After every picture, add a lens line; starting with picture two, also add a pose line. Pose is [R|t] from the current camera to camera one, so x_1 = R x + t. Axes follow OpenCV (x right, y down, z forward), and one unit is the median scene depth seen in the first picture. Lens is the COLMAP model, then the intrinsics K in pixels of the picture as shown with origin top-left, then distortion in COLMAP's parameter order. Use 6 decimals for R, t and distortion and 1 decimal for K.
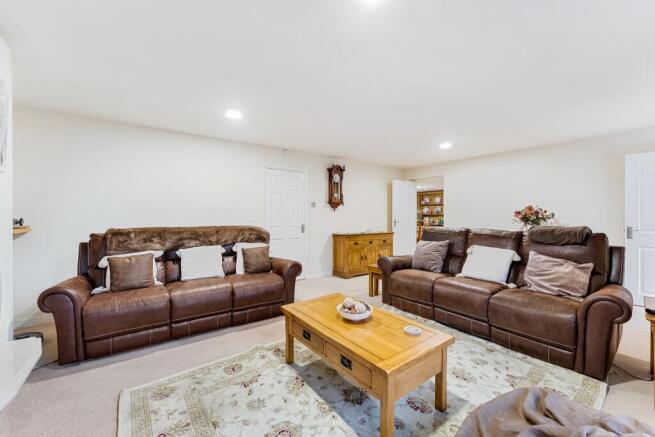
lens RADIAL K [[264.1, 0, 327.5], [0, 264.1, 218.5], [0, 0, 1]] dist [0.001304, 0.000419]
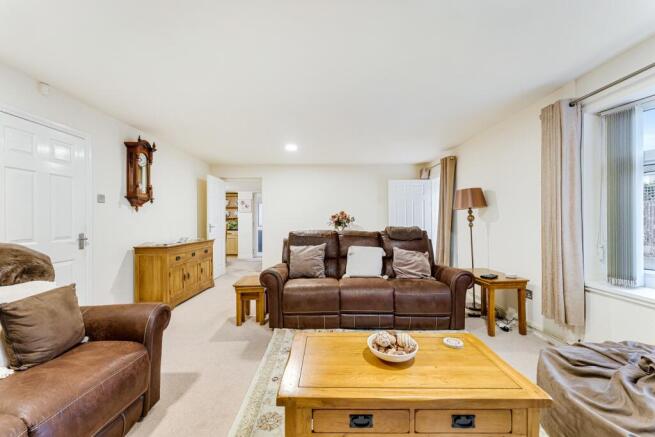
lens RADIAL K [[264.1, 0, 327.5], [0, 264.1, 218.5], [0, 0, 1]] dist [0.001304, 0.000419]
pose [[0.596243, 0.006130, 0.802781, -0.289280], [0.006844, 0.999896, -0.012718, 0.001698], [-0.802775, 0.013077, 0.596139, 0.343996]]
